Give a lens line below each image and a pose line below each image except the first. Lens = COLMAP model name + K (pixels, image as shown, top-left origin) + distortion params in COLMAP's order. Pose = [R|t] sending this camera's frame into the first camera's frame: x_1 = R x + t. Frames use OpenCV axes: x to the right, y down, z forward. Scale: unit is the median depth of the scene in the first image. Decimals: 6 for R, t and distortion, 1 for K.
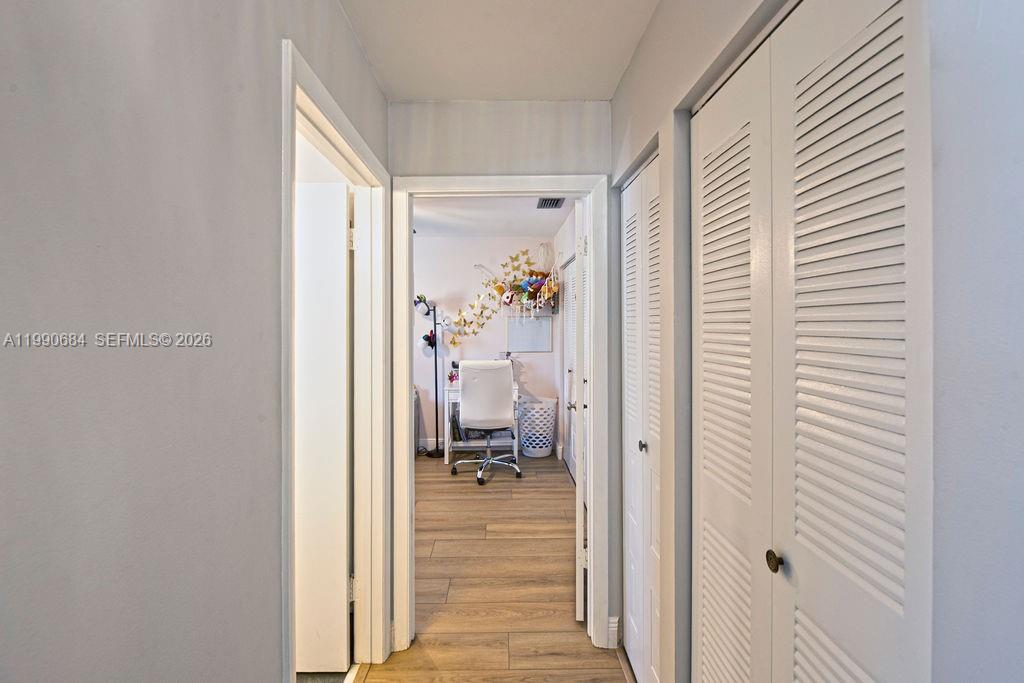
lens RADIAL K [[437.0, 0, 512.9], [0, 437.0, 334.8], [0, 0, 1]] dist [-0.002316, -0.000418]
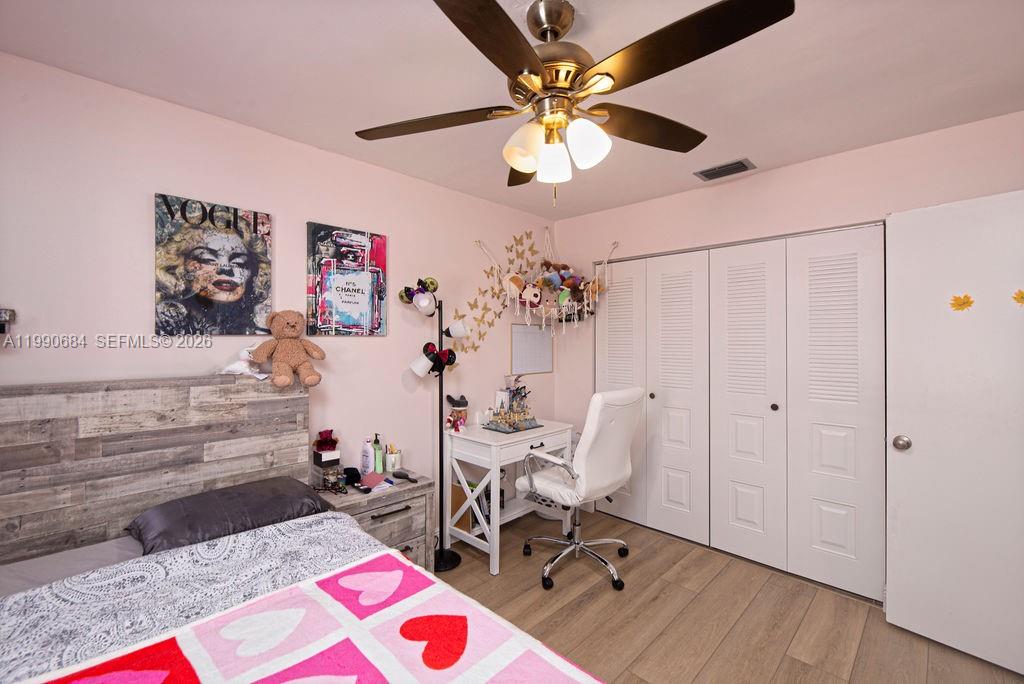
lens RADIAL K [[437.0, 0, 512.9], [0, 437.0, 335.3], [0, 0, 1]] dist [-0.002316, -0.000418]
pose [[0.721071, 0.012037, 0.692756, -0.500484], [0.008147, 0.999633, -0.025850, -0.005402], [-0.692813, 0.024283, 0.720708, 0.519685]]
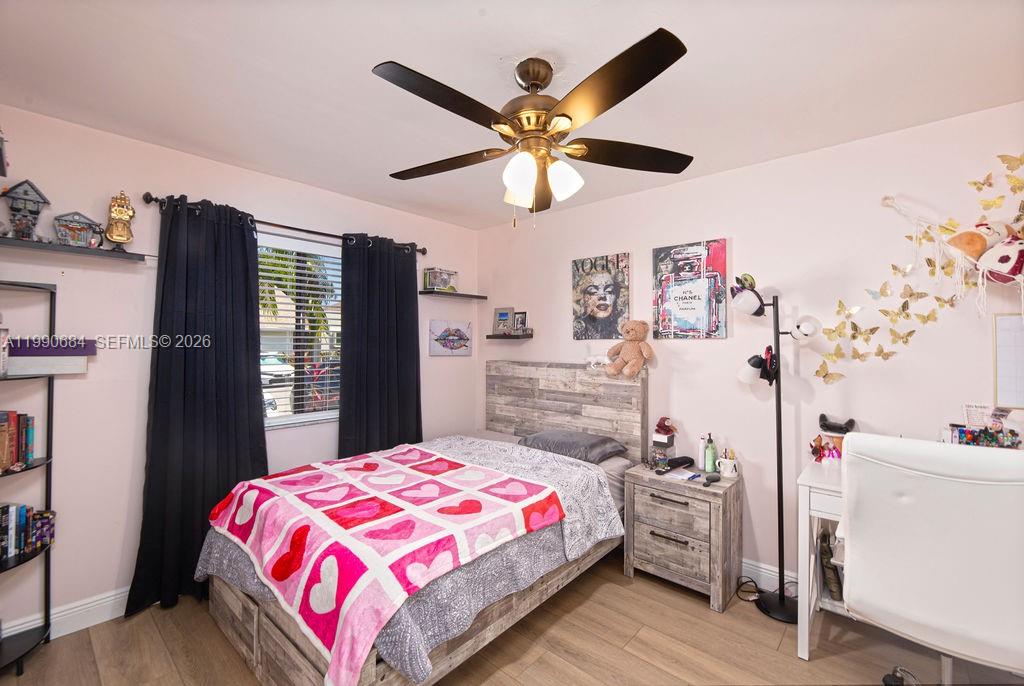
lens RADIAL K [[437.0, 0, 512.9], [0, 437.0, 336.3], [0, 0, 1]] dist [-0.002316, -0.000418]
pose [[0.728842, -0.002027, -0.684679, -0.060757], [-0.021392, 0.999440, -0.025730, -0.003238], [0.684347, 0.033400, 0.728391, 0.447658]]
